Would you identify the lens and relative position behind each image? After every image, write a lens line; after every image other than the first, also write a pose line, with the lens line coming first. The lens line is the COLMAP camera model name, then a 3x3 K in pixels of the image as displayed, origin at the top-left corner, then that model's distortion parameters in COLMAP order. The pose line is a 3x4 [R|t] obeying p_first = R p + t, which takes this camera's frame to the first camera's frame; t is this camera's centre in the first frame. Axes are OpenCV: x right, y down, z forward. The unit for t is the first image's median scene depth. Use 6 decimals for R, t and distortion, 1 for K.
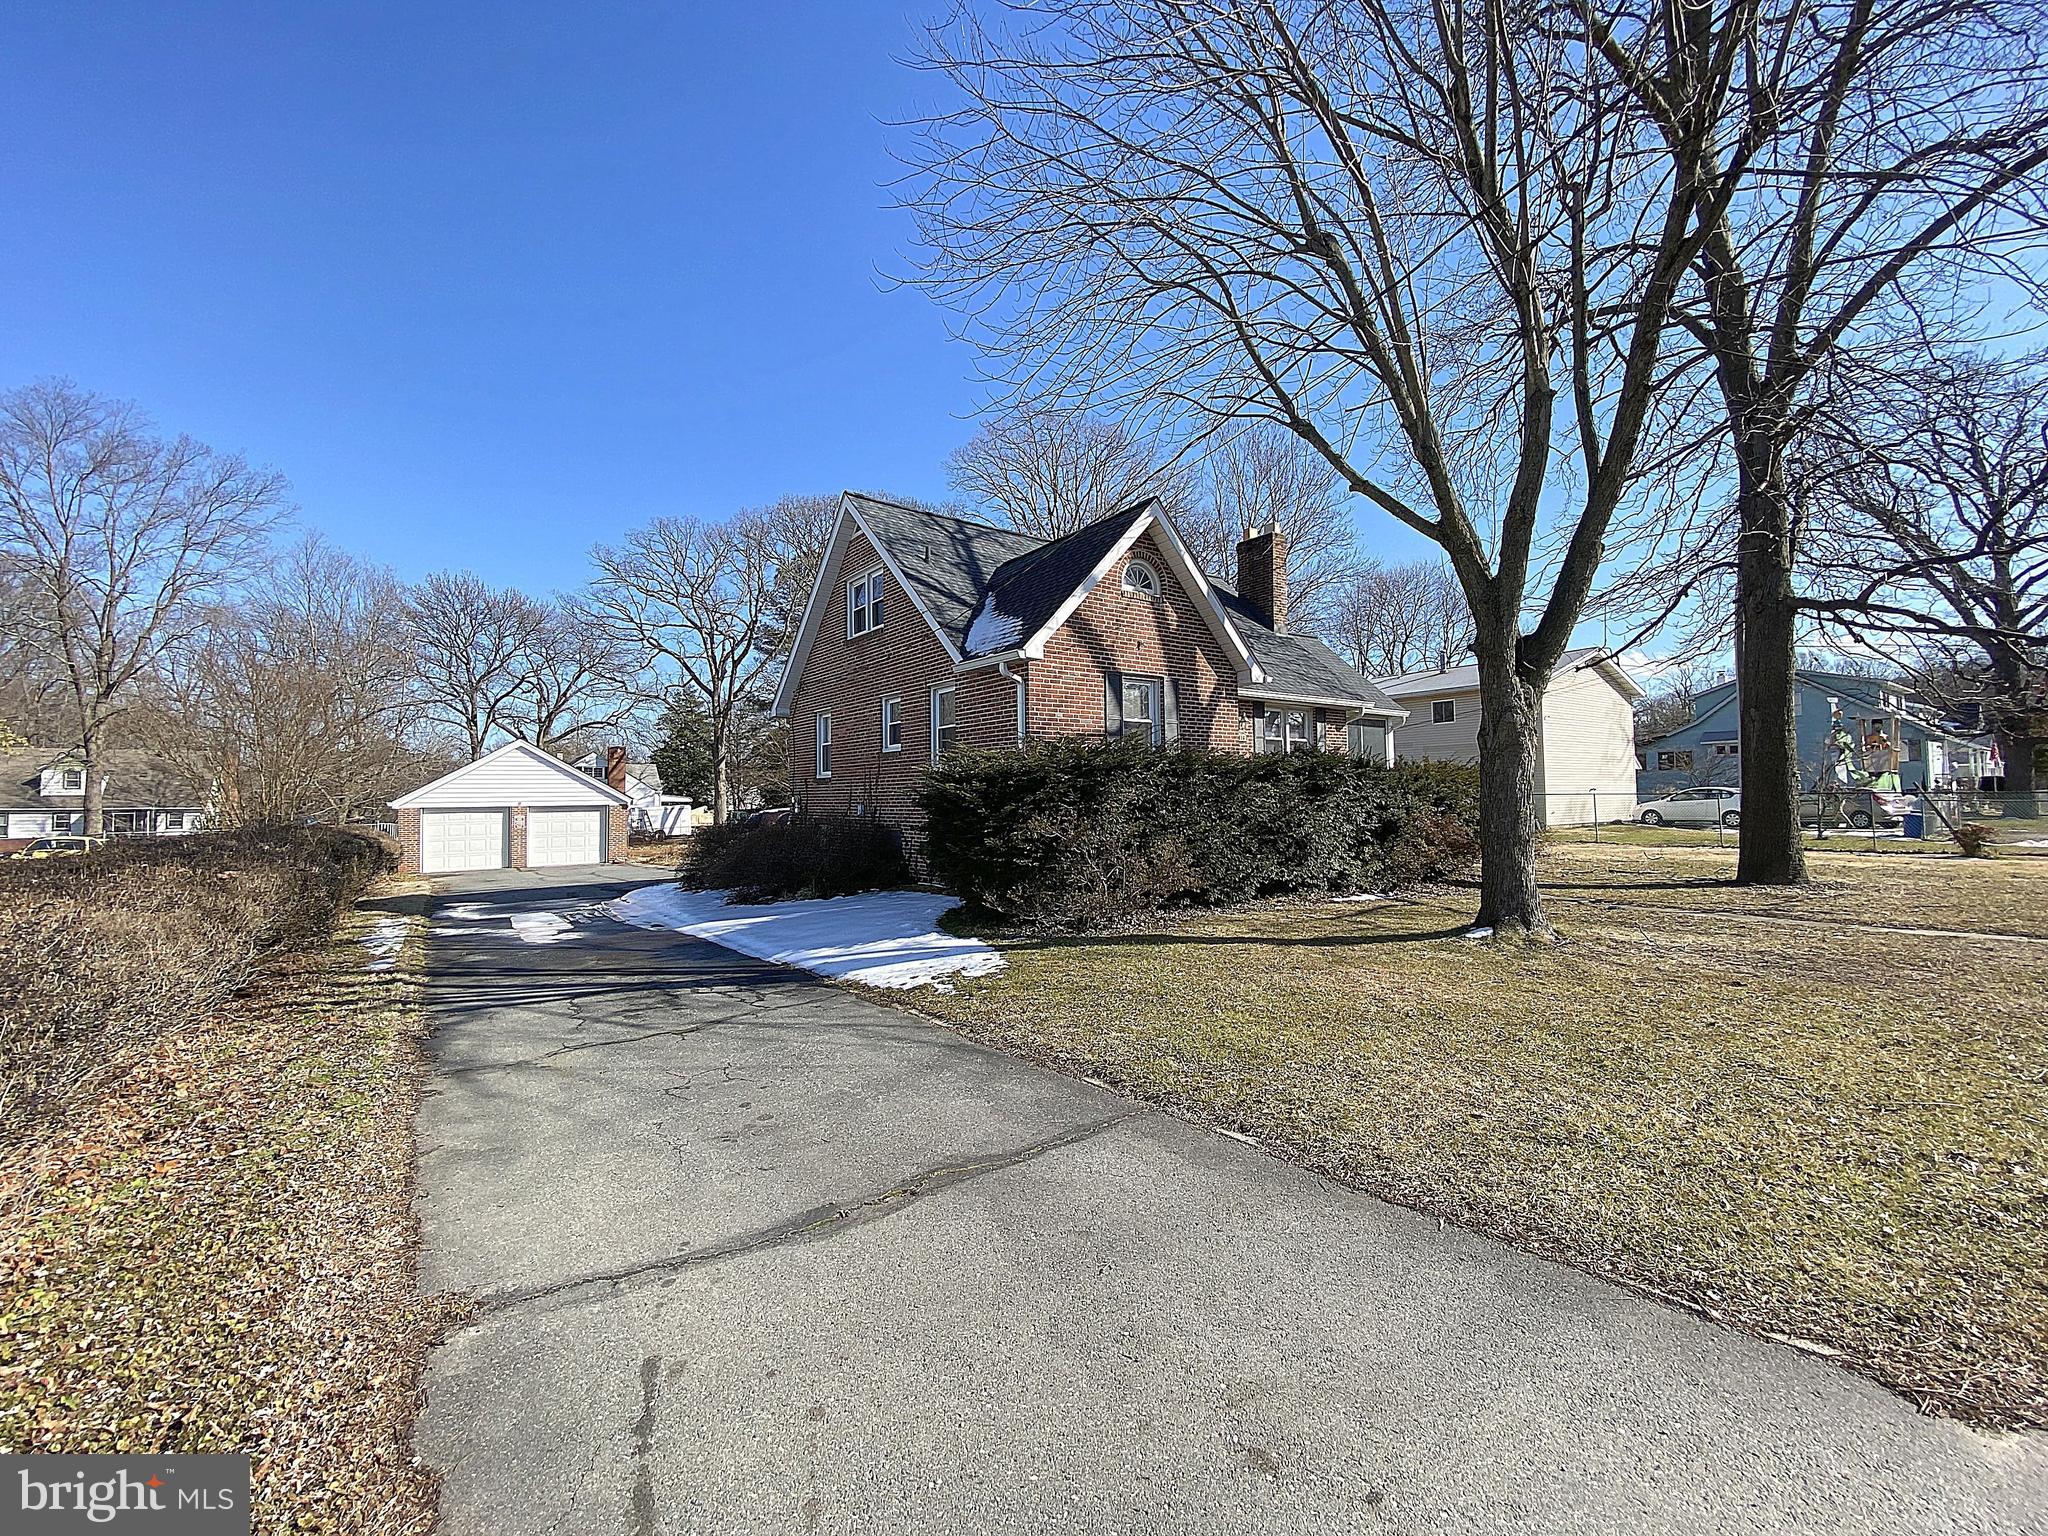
lens RADIAL K [[839.6, 0, 1031.9], [0, 839.6, 777.3], [0, 0, 1]] dist [0.003154, 0.000081]
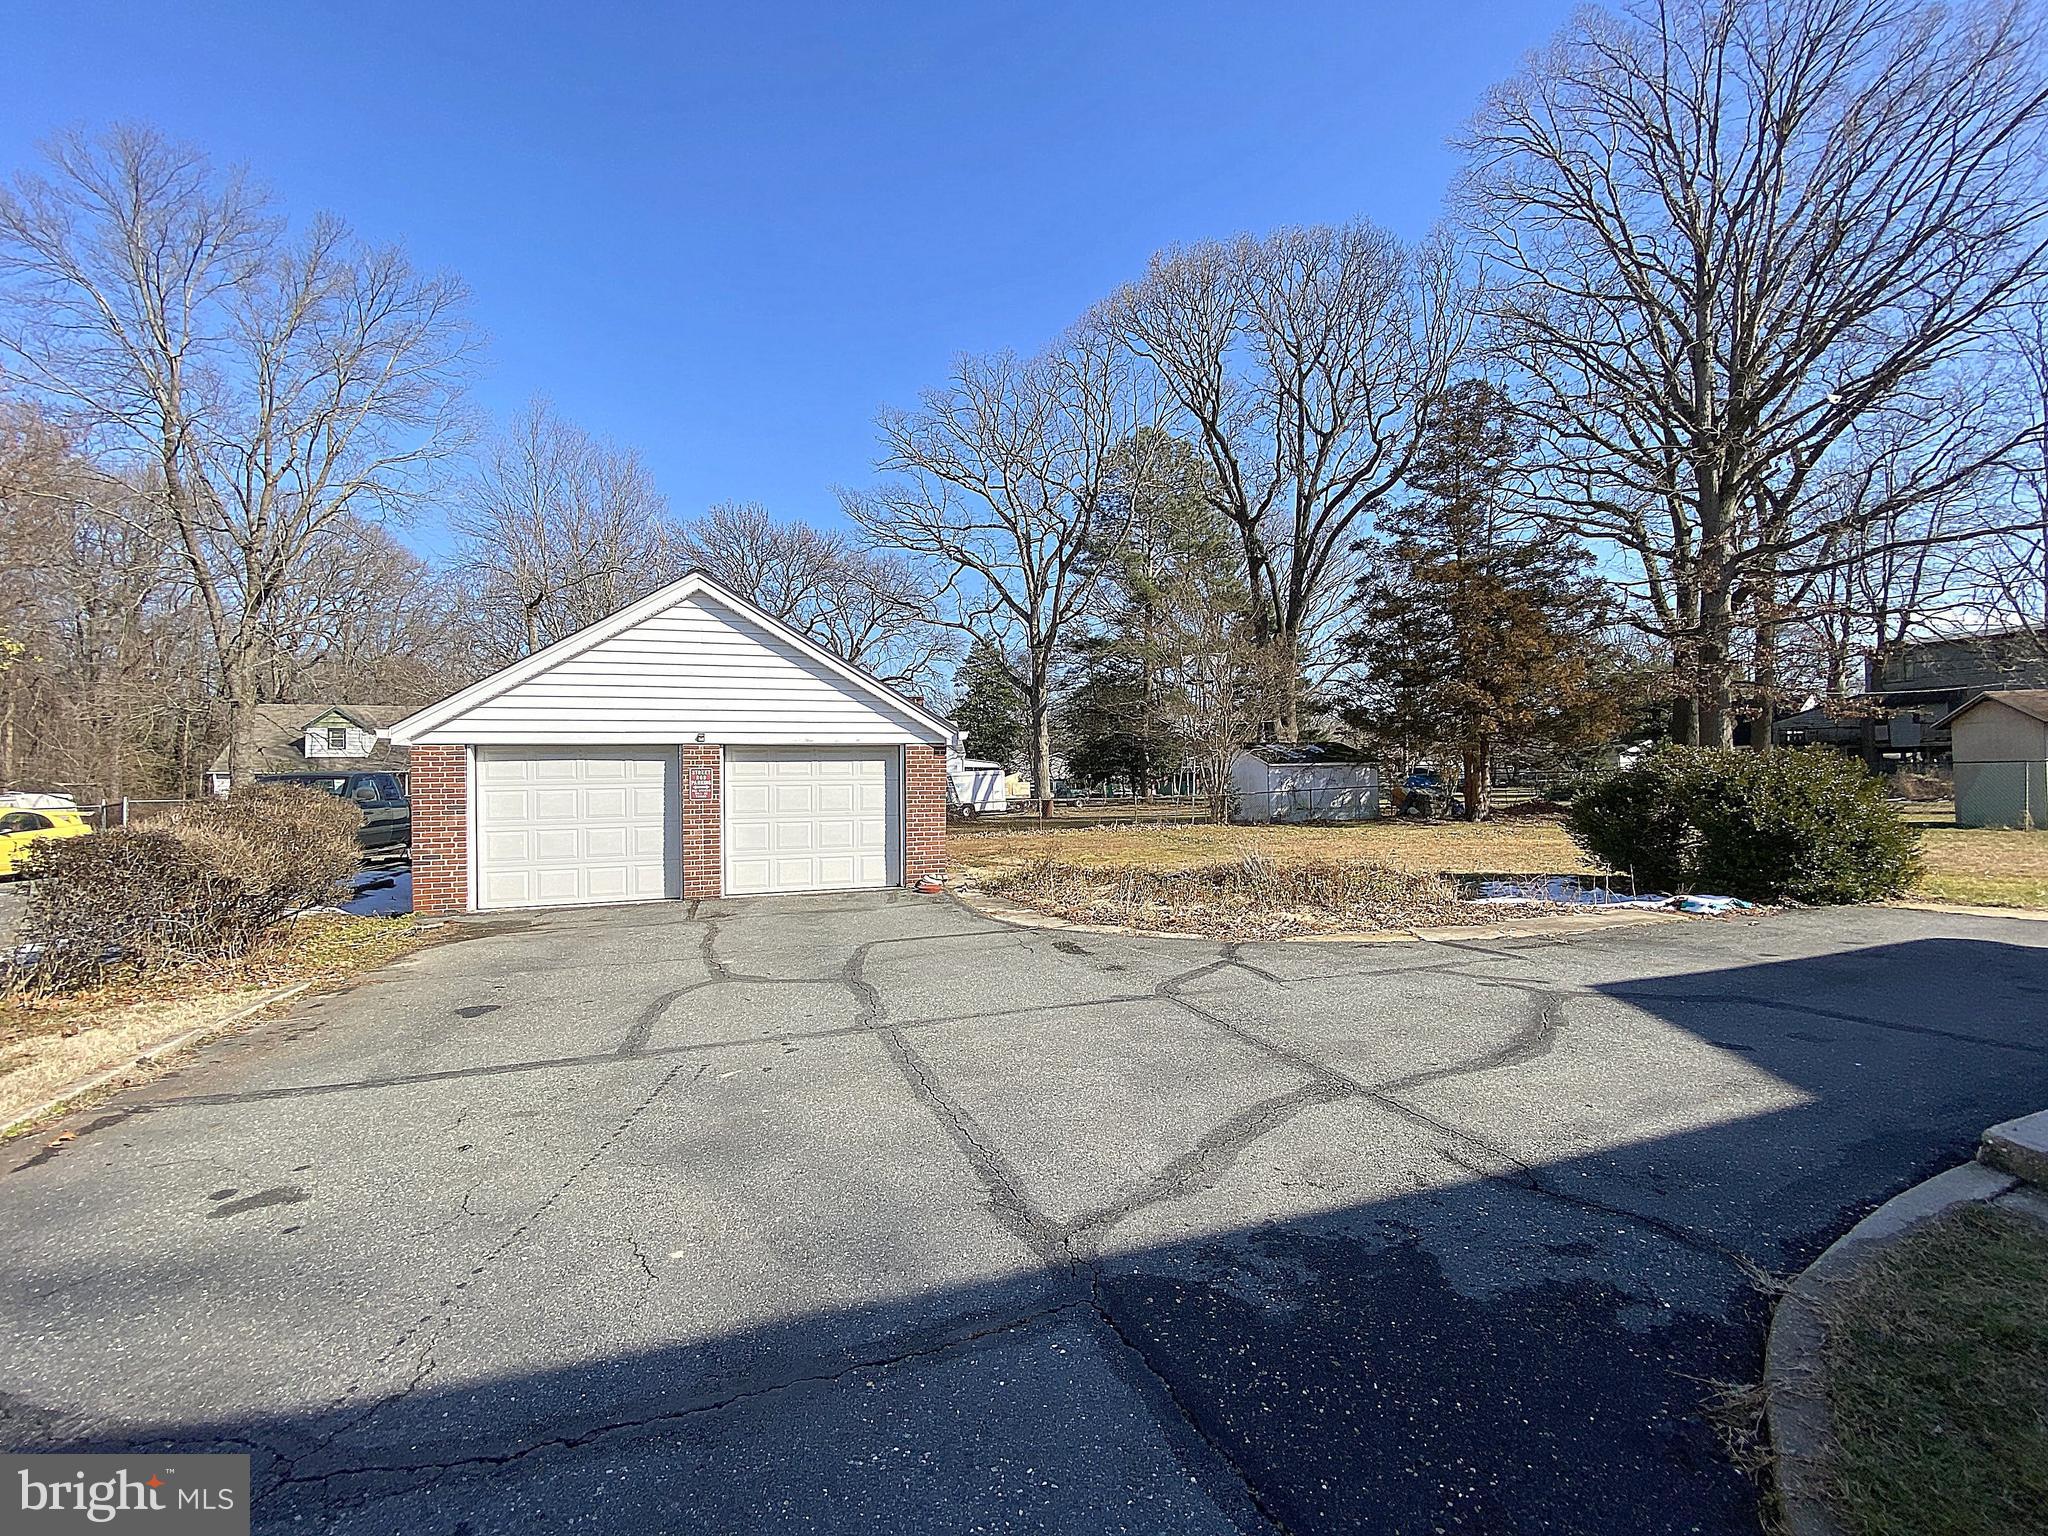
lens RADIAL K [[839.6, 0, 1021.6], [0, 839.6, 765.9], [0, 0, 1]] dist [0.003154, 0.000081]
pose [[0.946978, -0.007821, -0.321204, -0.176072], [0.012974, 0.999819, 0.013906, 0.021623], [0.321037, -0.017336, 0.946908, 0.350716]]
